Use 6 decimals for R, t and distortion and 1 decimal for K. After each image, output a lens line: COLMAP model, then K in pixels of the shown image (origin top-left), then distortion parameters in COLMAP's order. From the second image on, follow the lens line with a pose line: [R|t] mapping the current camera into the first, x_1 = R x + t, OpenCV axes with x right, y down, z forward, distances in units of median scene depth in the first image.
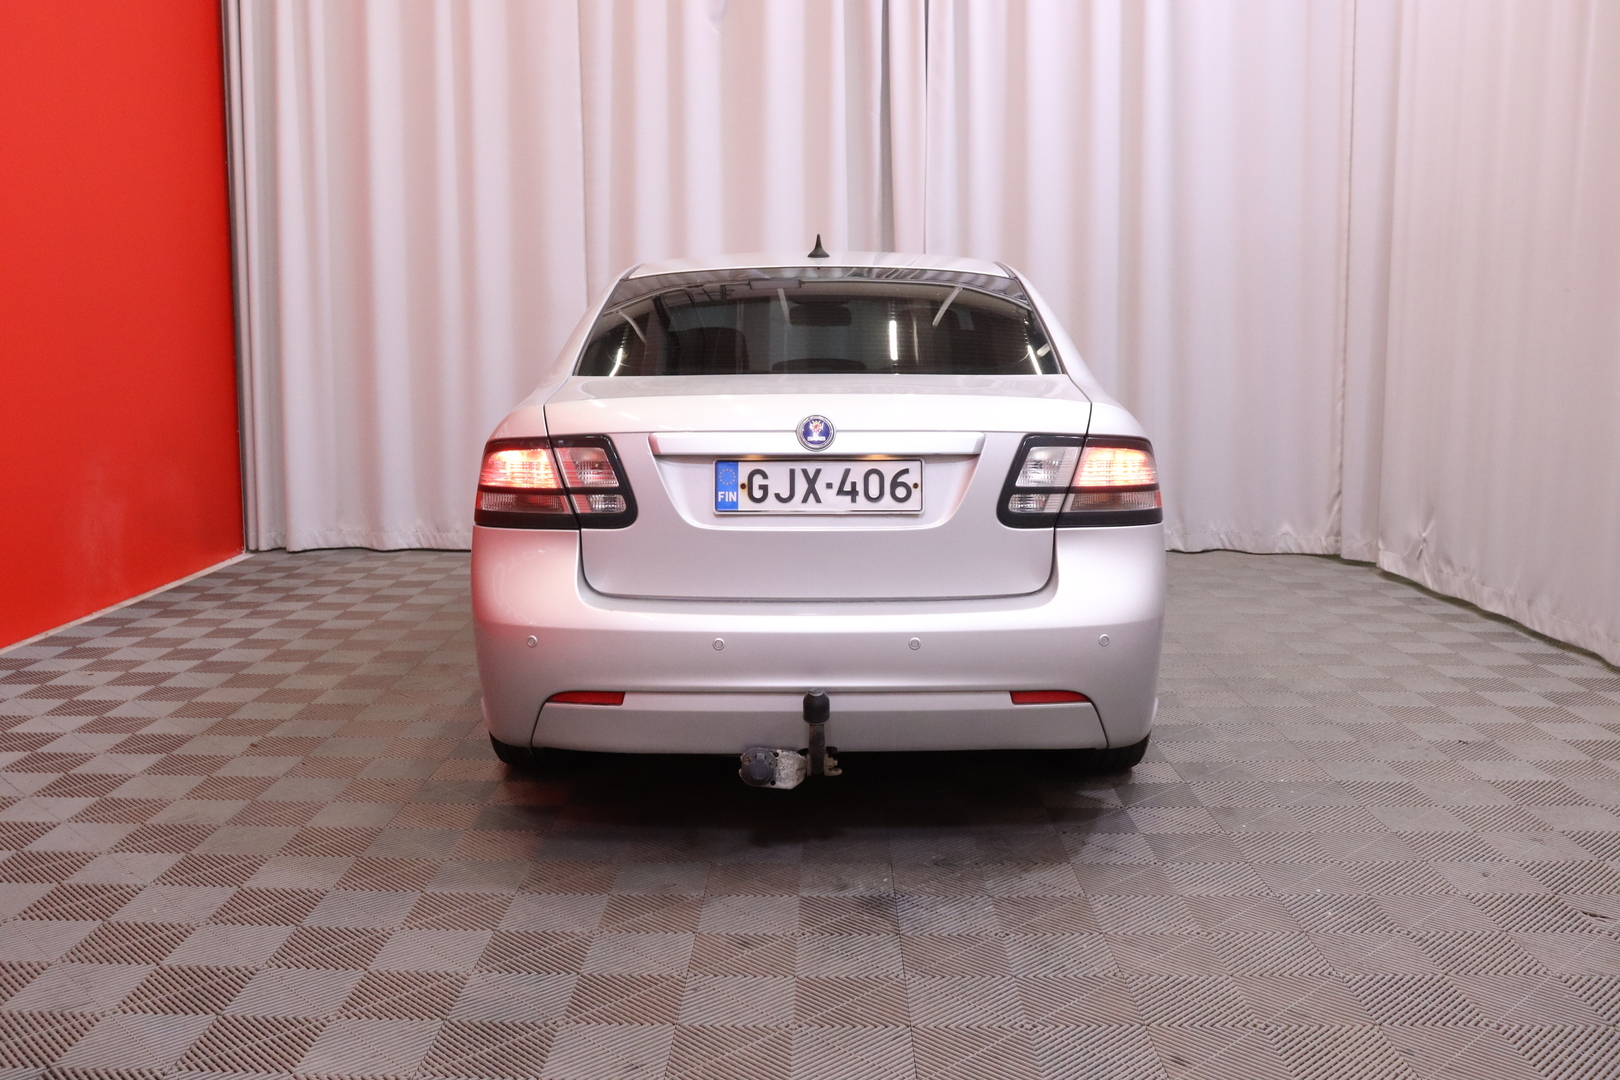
lens RADIAL K [[1506.5, 0, 797.5], [0, 1506.5, 538.3], [0, 0, 1]] dist [-0.067596, 0.000000]
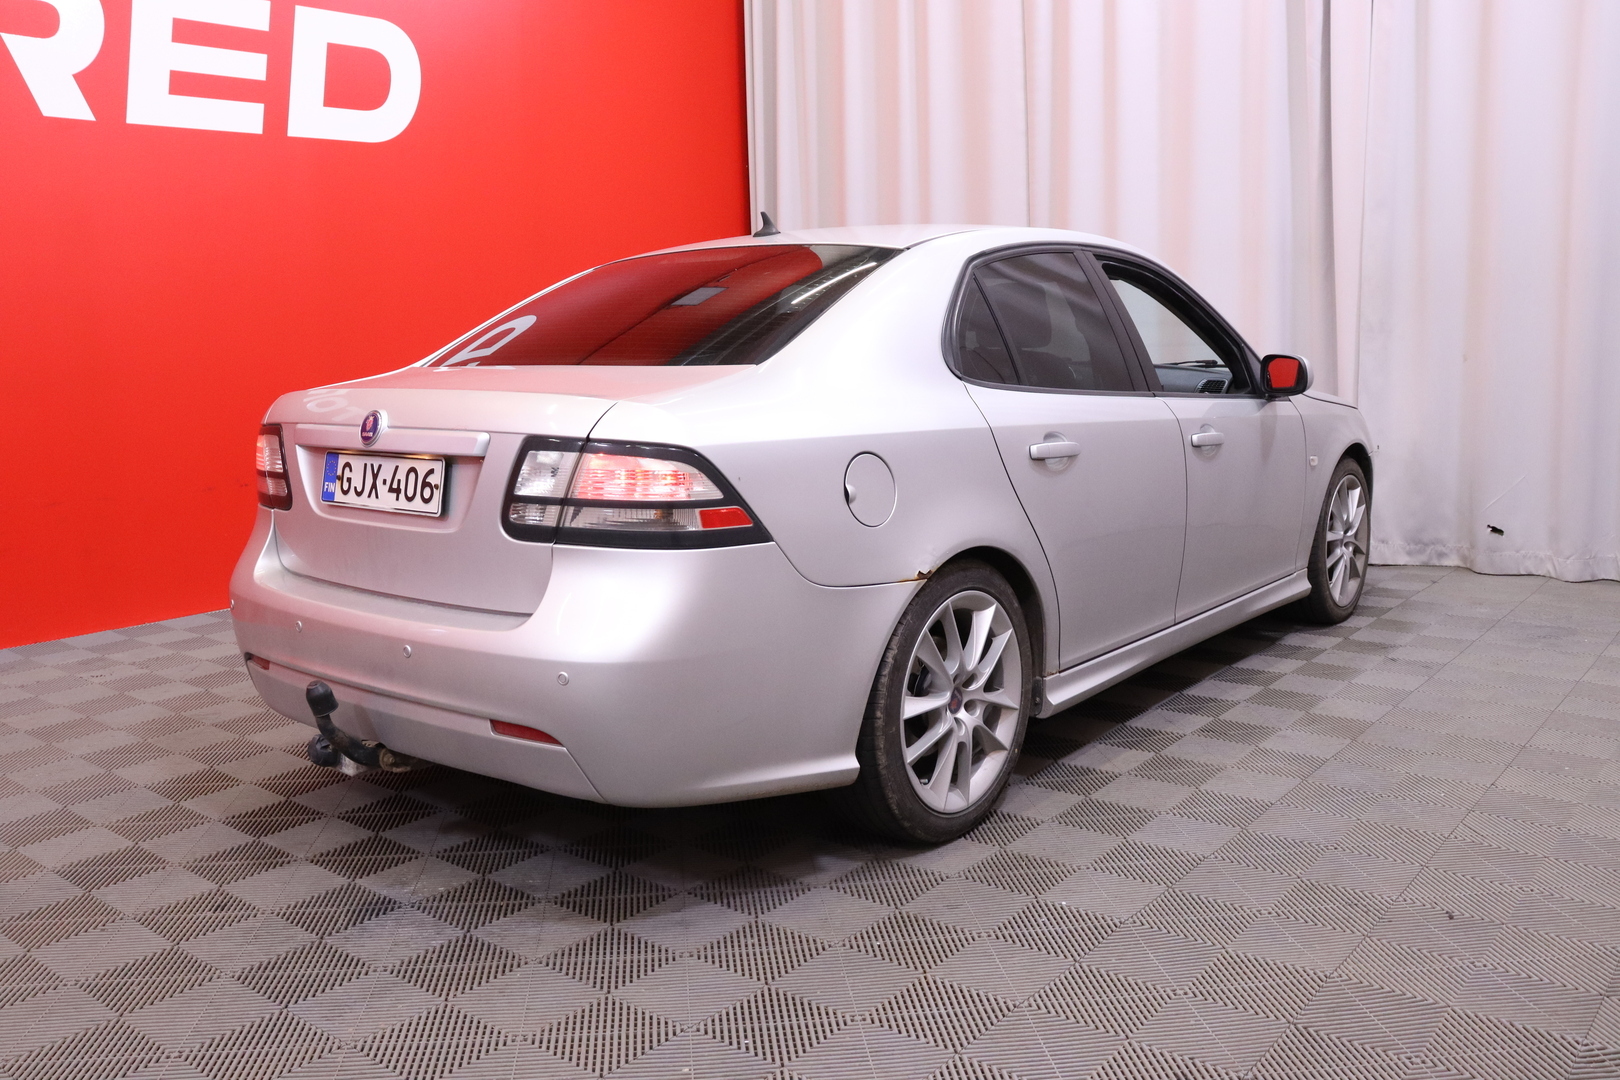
lens RADIAL K [[1384.9, 0, 810.9], [0, 1384.9, 535.2], [0, 0, 1]] dist [-0.099463, 0.025223]
pose [[0.776930, 0.080097, -0.624471, 0.801675], [-0.062037, 0.996787, 0.050669, -0.062959], [0.626523, -0.000625, 0.779403, 0.472004]]
